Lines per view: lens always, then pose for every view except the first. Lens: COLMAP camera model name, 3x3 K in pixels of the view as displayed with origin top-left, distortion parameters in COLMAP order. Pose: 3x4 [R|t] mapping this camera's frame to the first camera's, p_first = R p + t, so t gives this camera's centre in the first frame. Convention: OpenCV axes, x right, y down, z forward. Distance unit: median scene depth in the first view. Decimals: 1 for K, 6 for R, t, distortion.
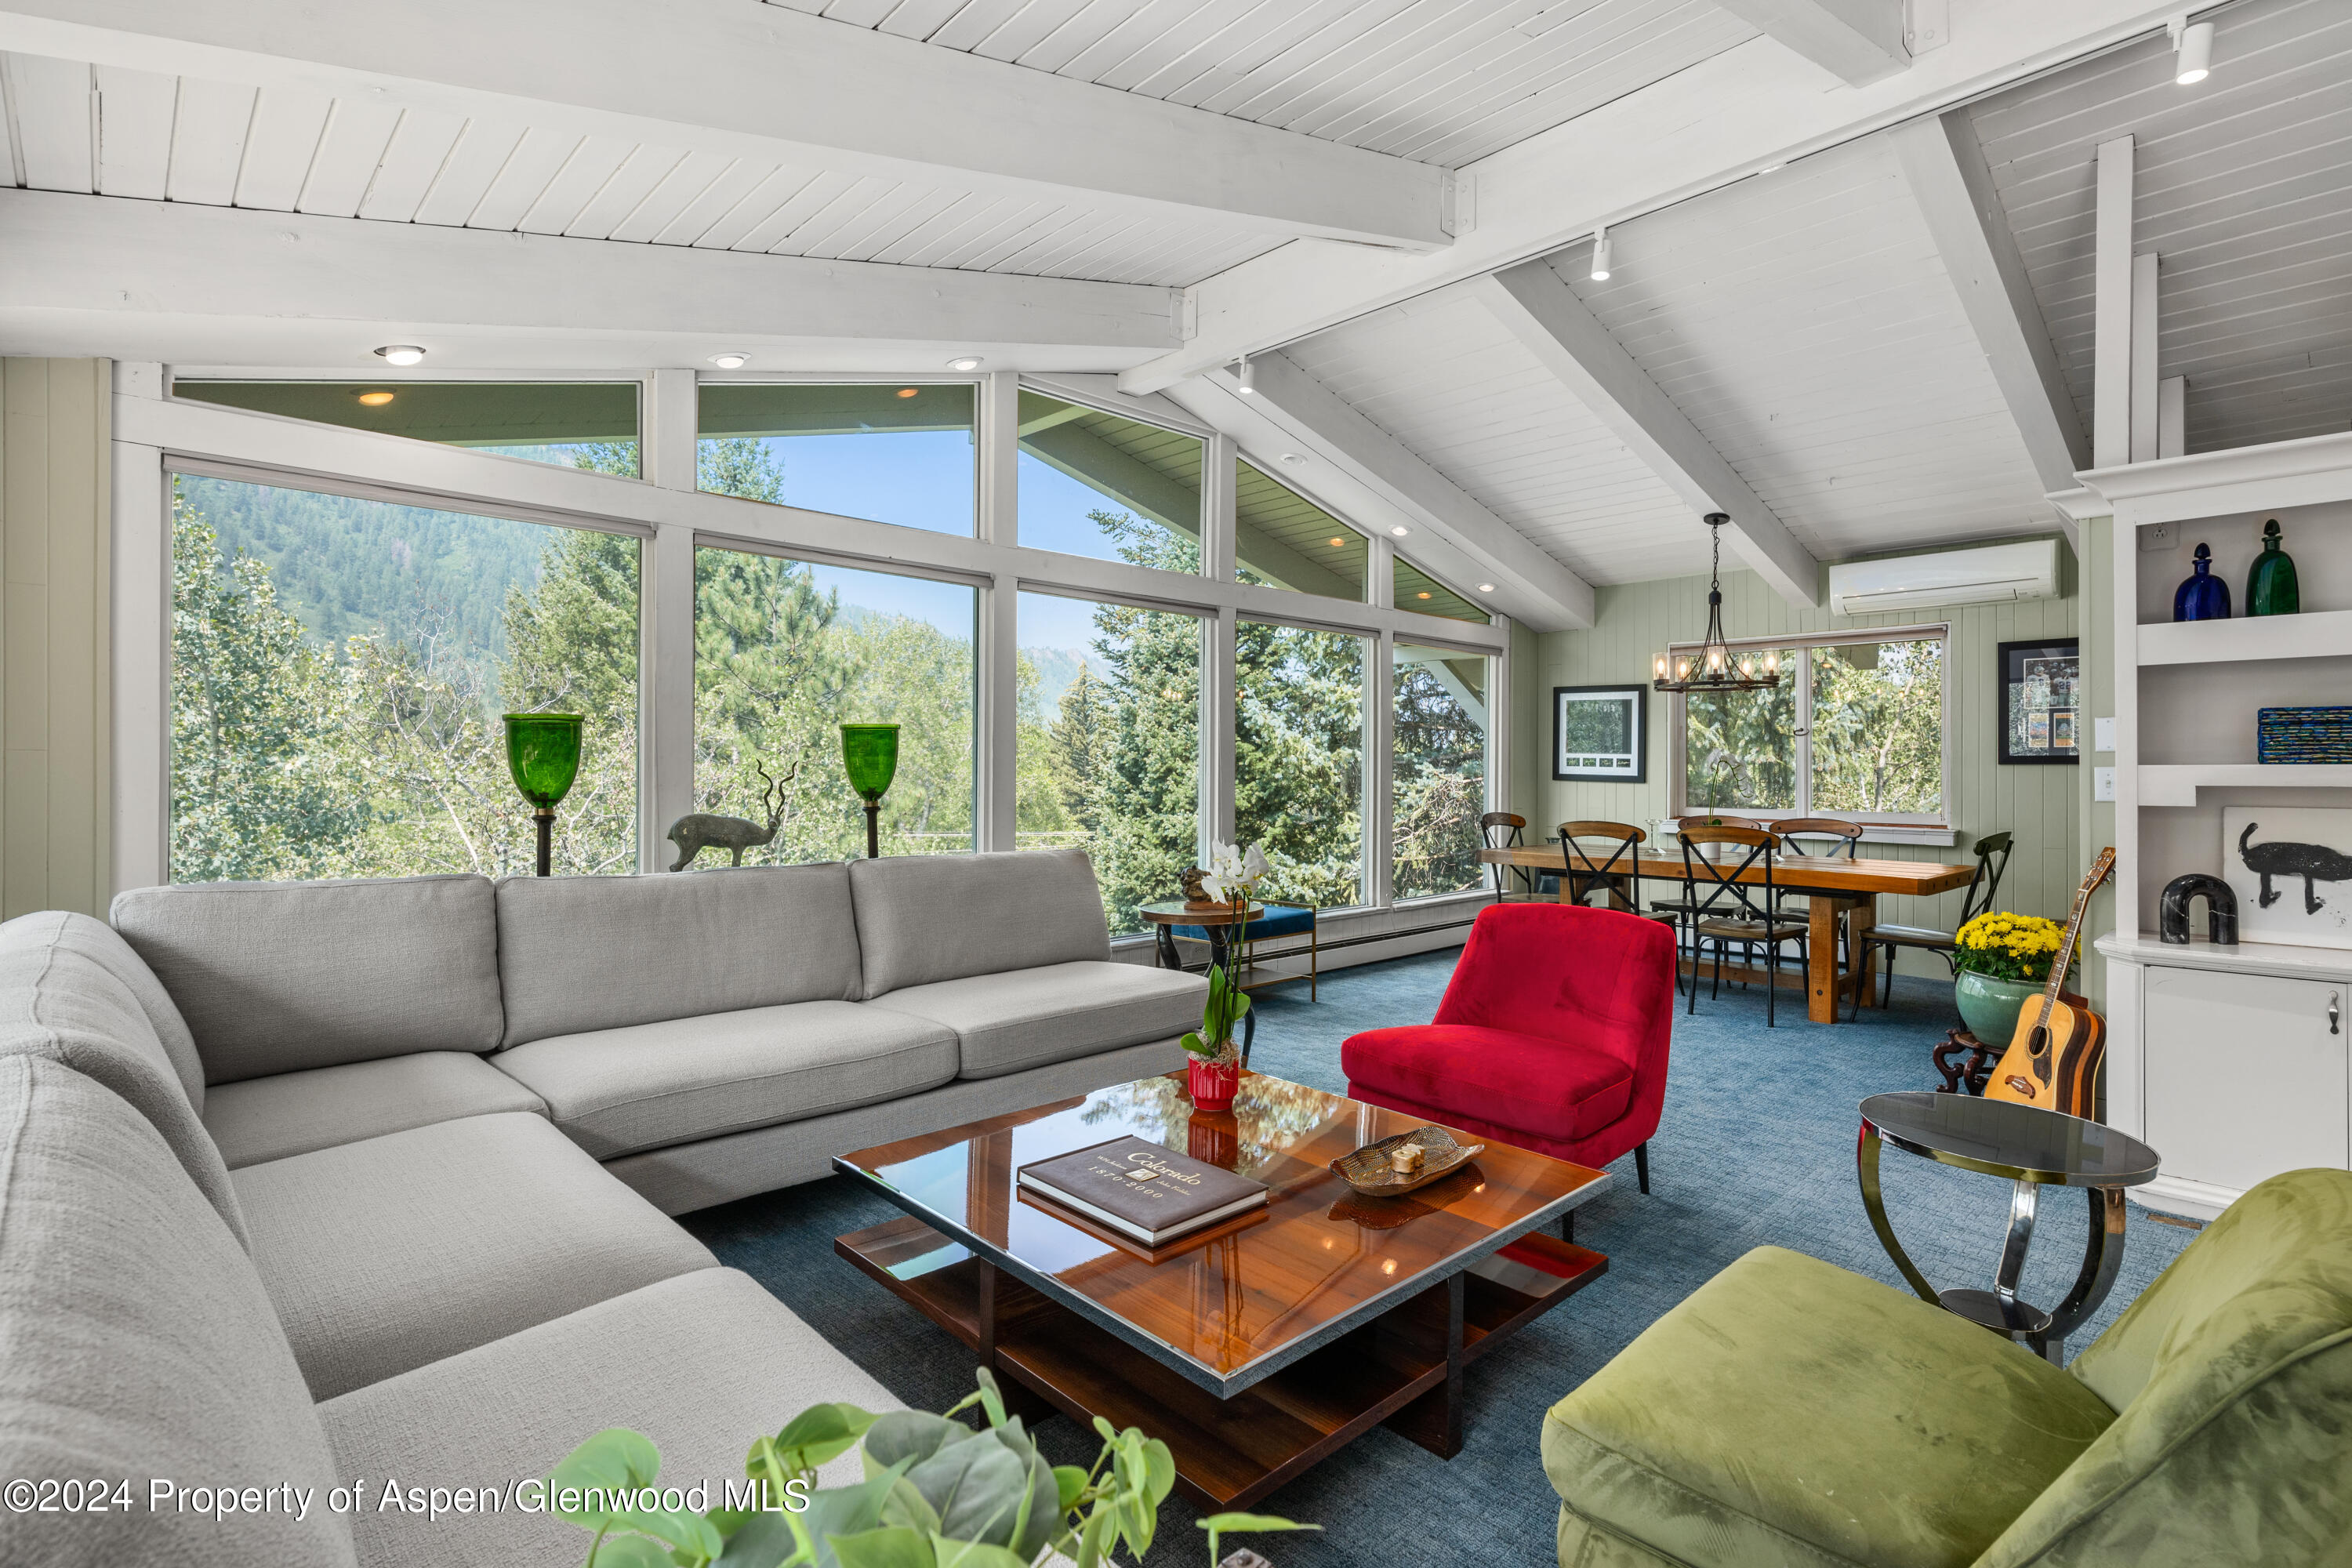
lens RADIAL K [[1138.8, 0, 1183.7], [0, 1138.8, 758.5], [0, 0, 1]] dist [-0.001877, 0.003532]
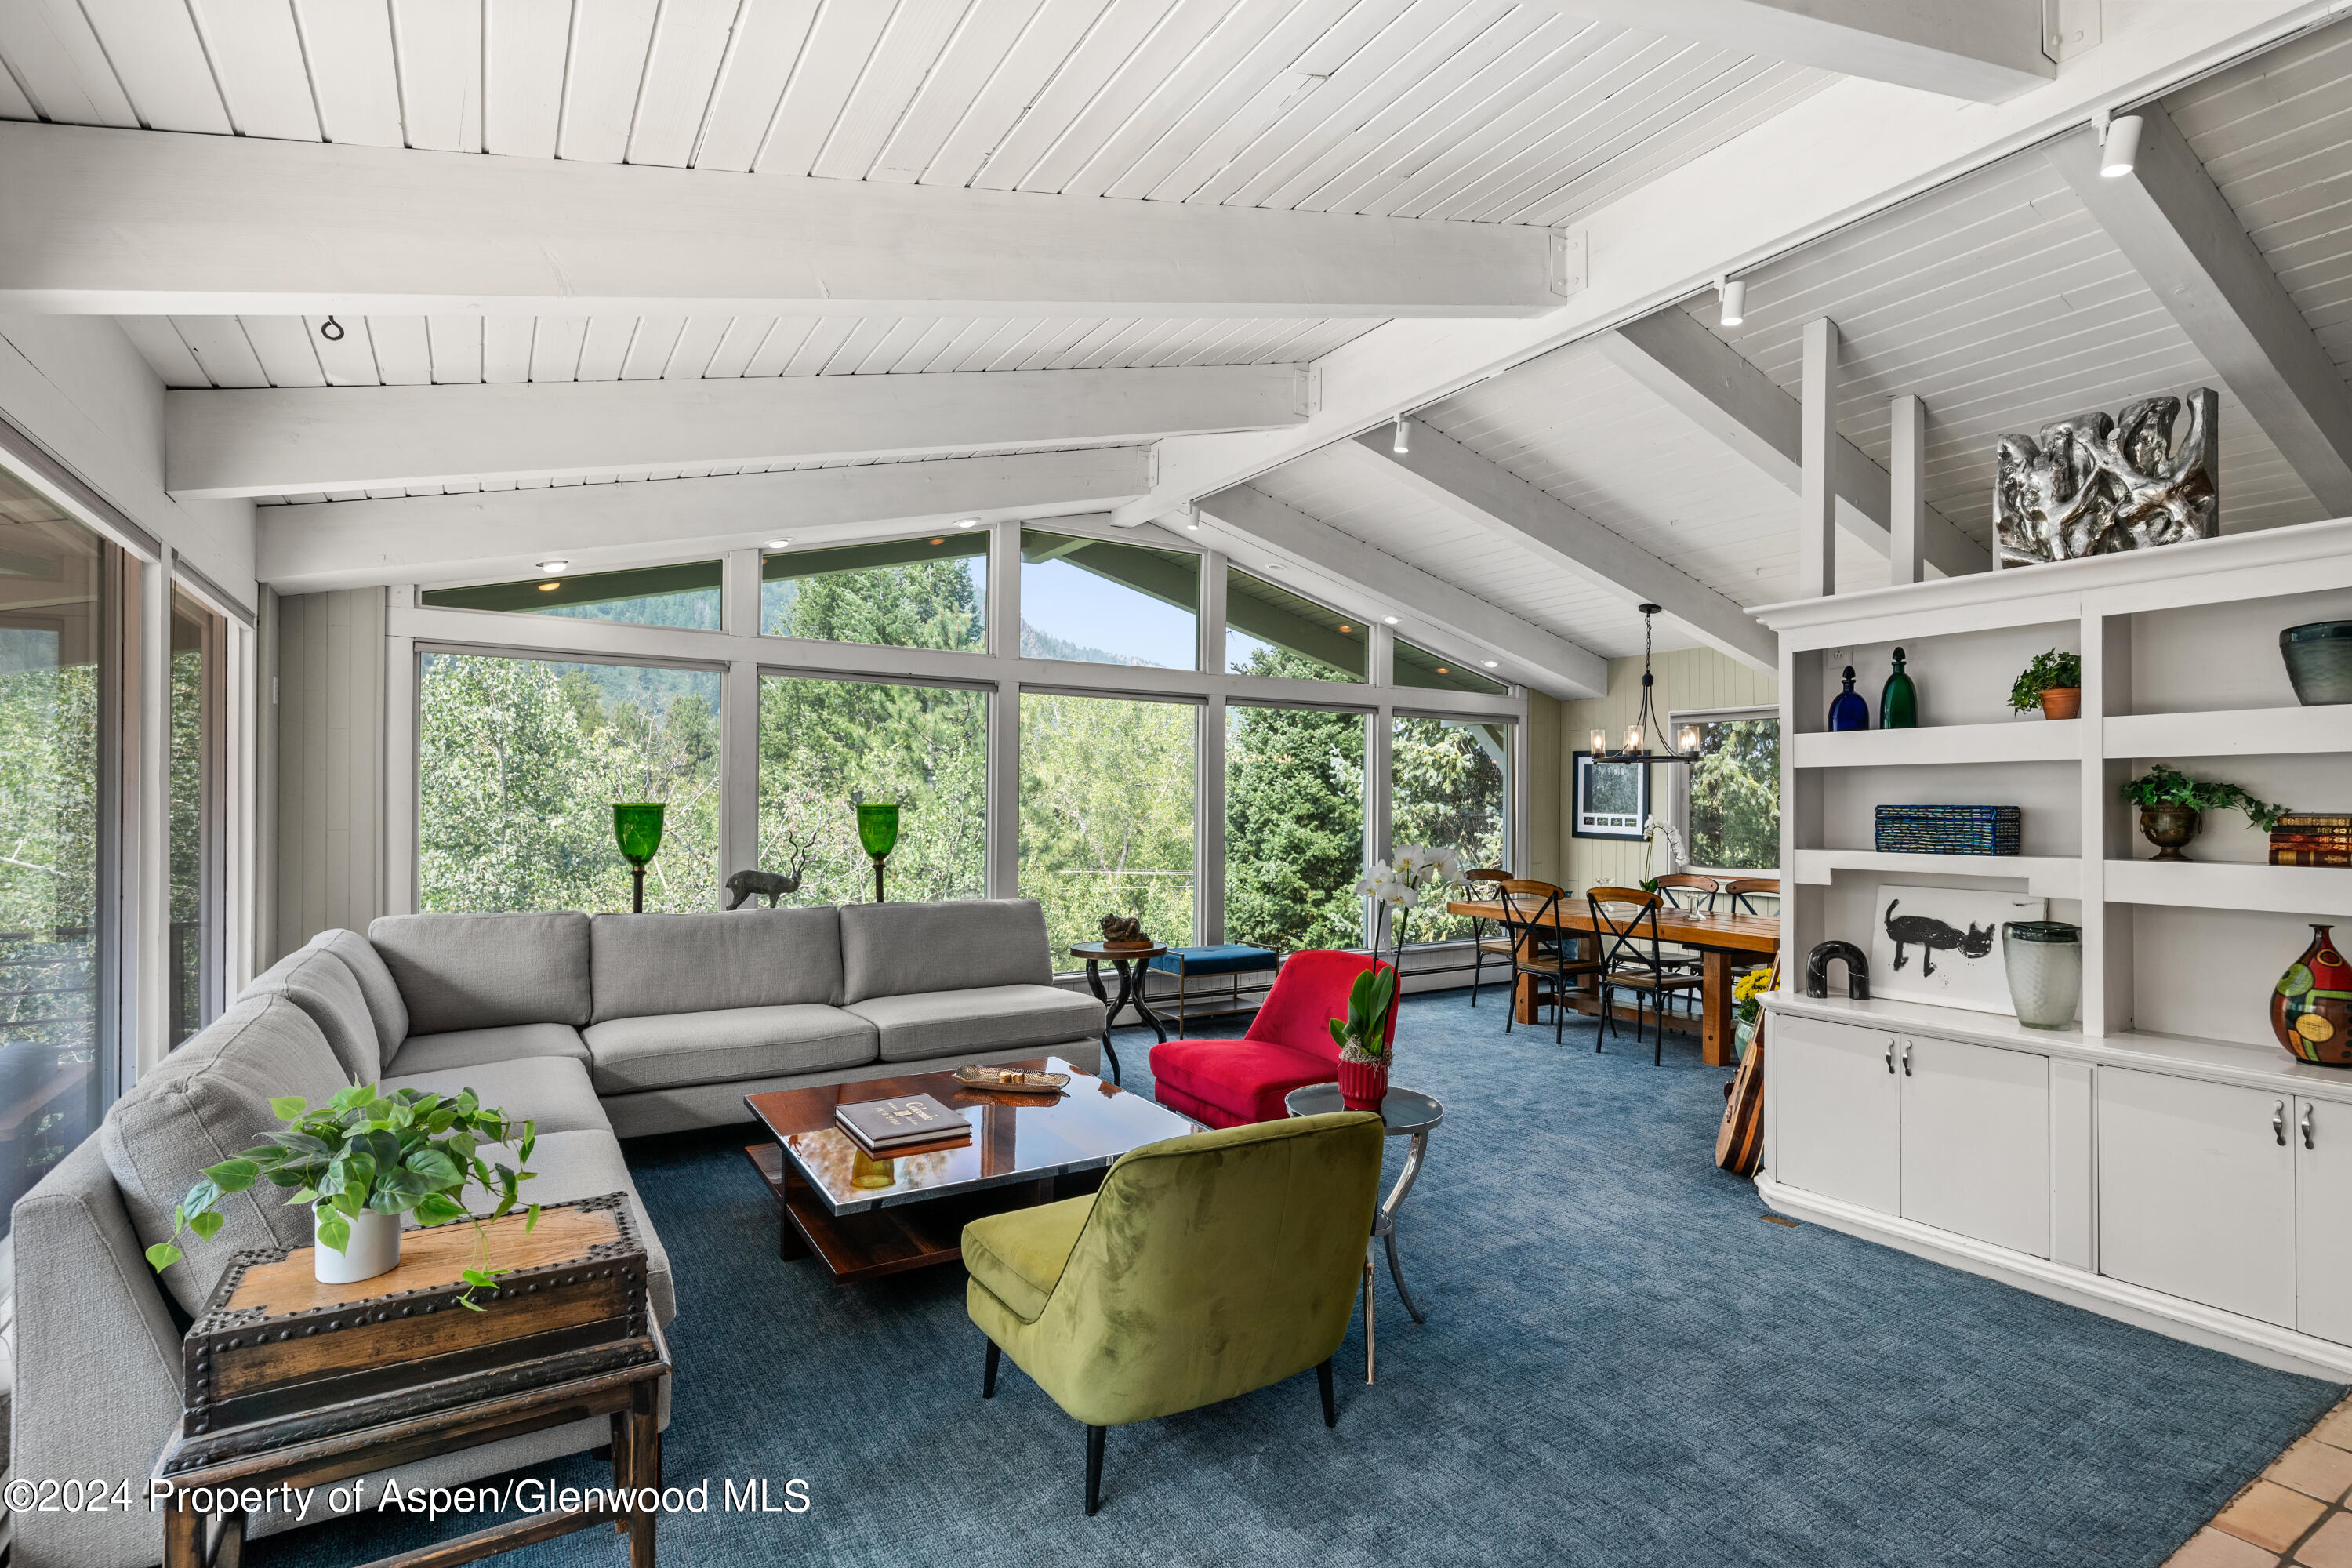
lens RADIAL K [[1138.8, 0, 1184.9], [0, 1138.8, 790.6], [0, 0, 1]] dist [-0.001877, 0.003532]
pose [[0.979637, 0.000329, -0.200775, 0.242530], [-0.001048, 0.999993, -0.003475, -0.028395], [0.200772, 0.003615, 0.979631, -0.172331]]
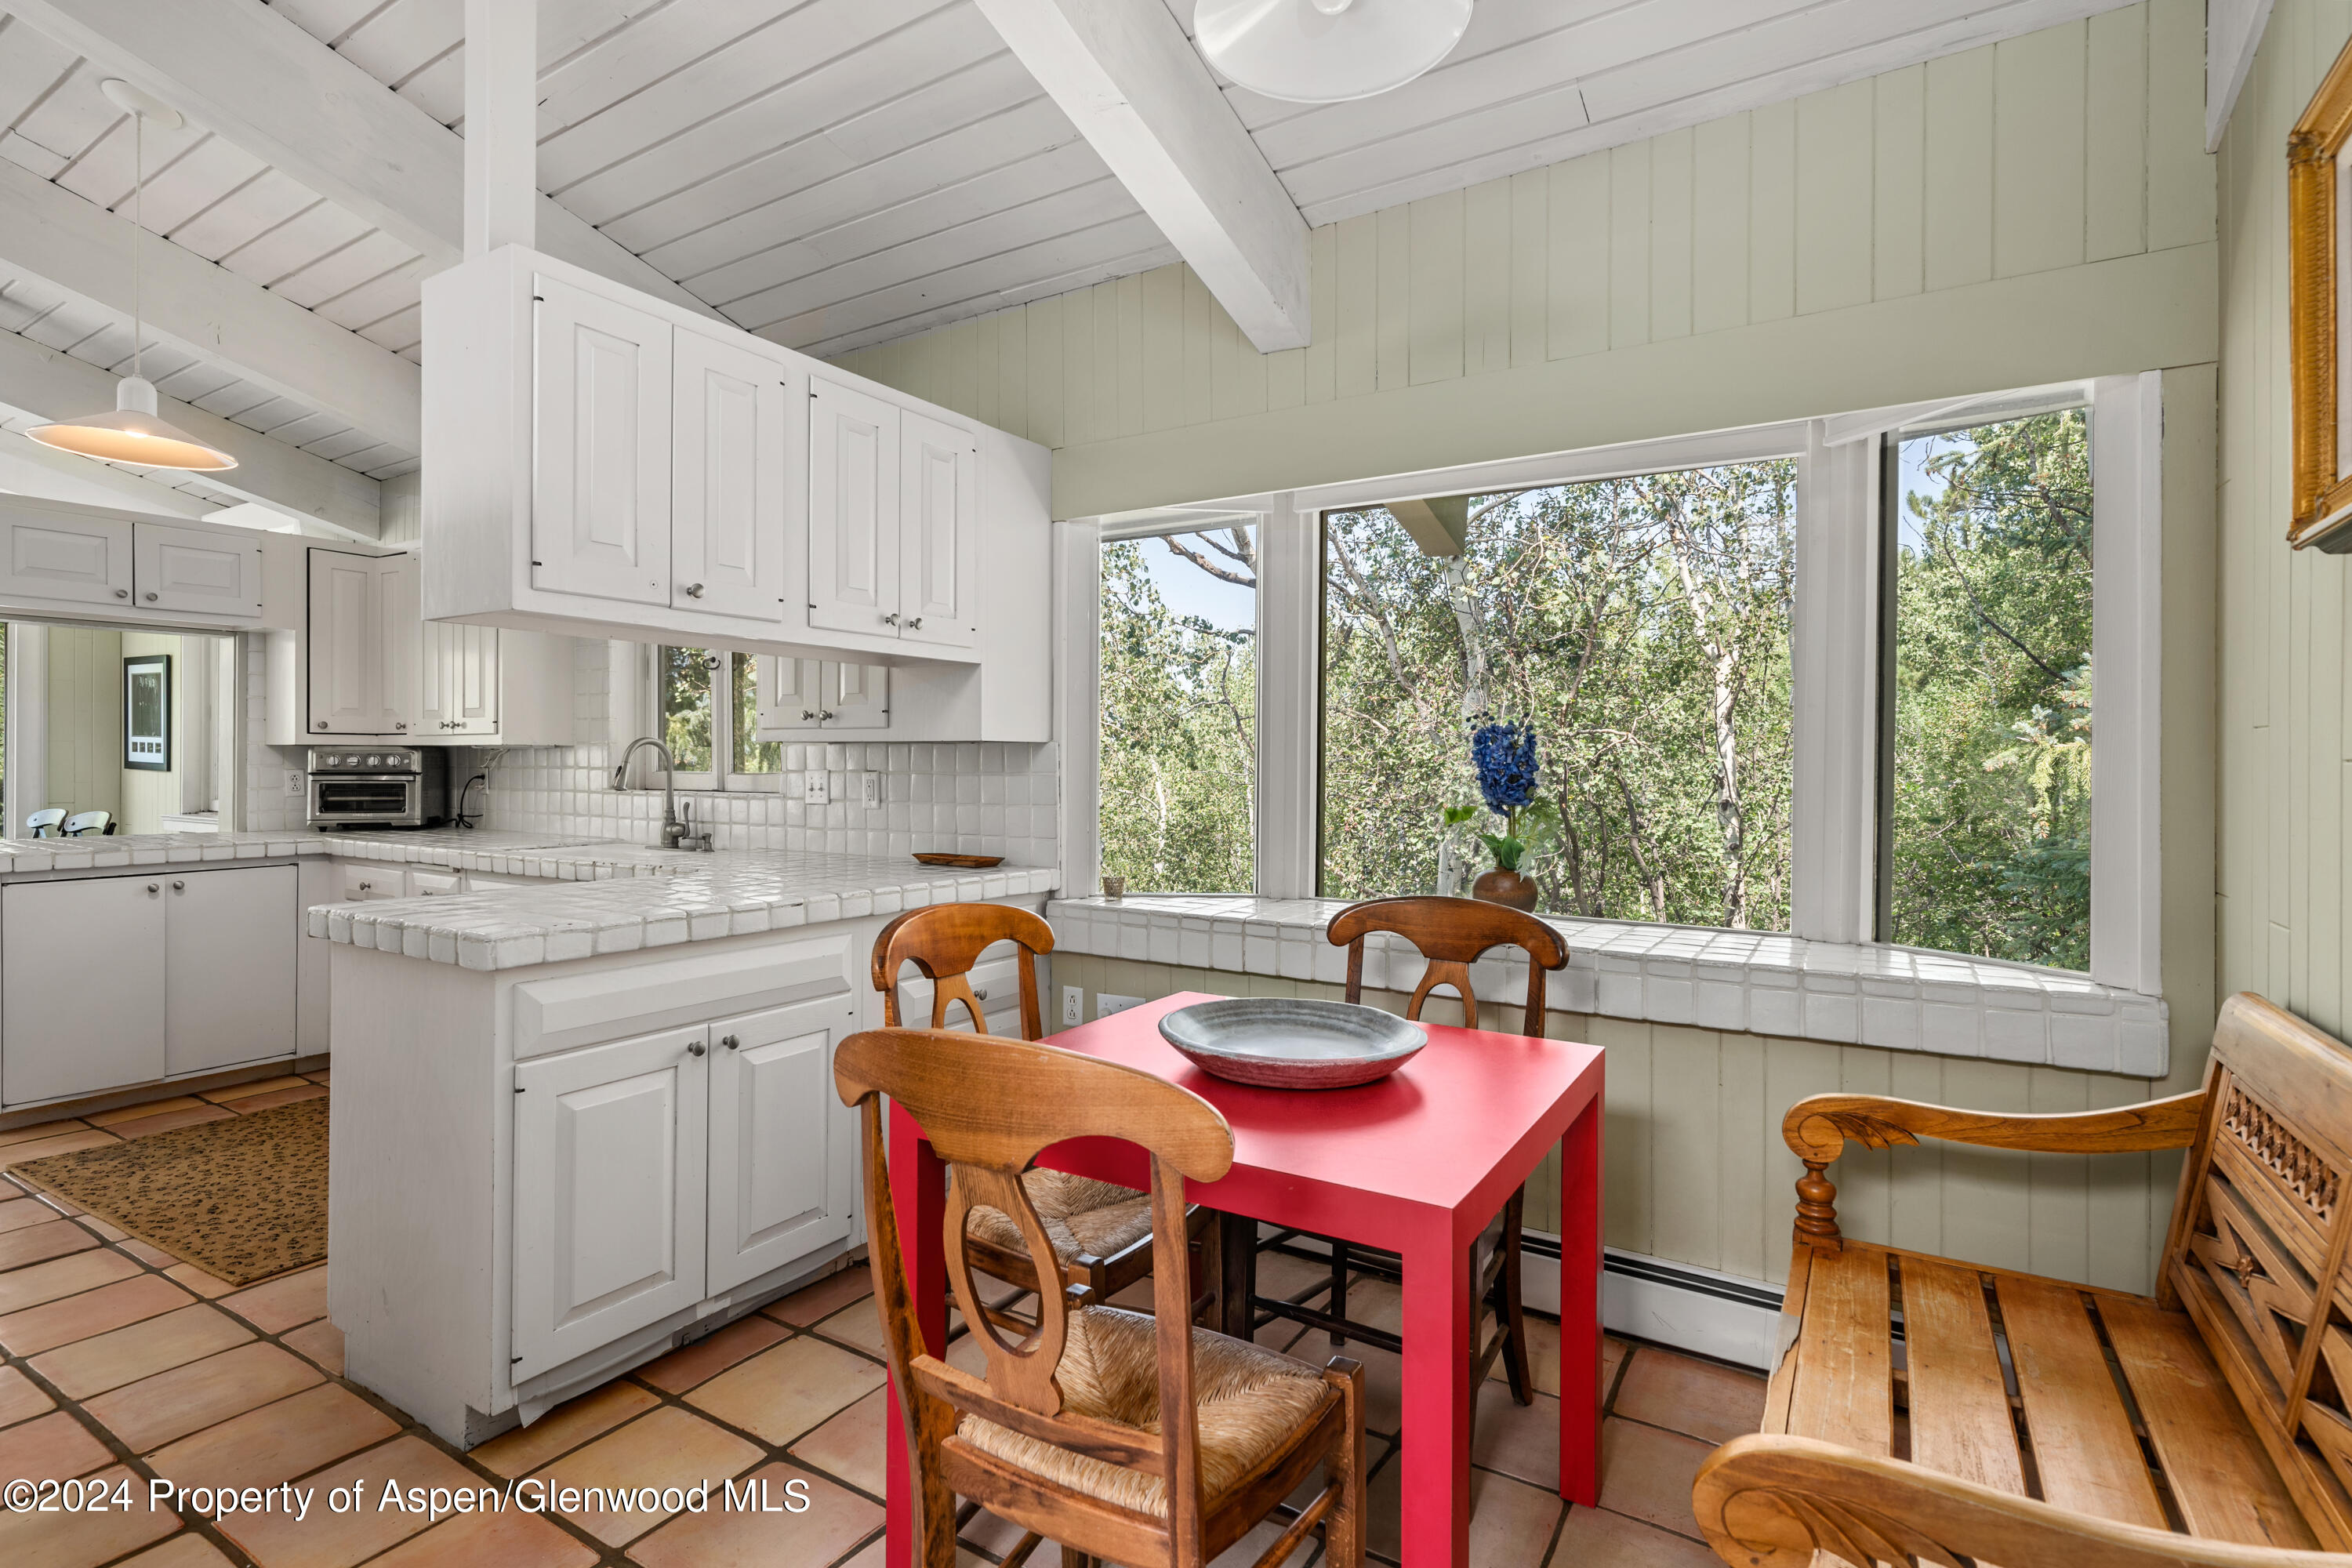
lens RADIAL K [[1138.8, 0, 1154.9], [0, 1138.8, 778.6], [0, 0, 1]] dist [-0.001877, 0.003532]
pose [[0.970435, 0.000612, 0.241363, 1.155279], [-0.004796, 0.999848, 0.016747, 0.011738], [-0.241316, -0.017409, 0.970290, -0.014429]]
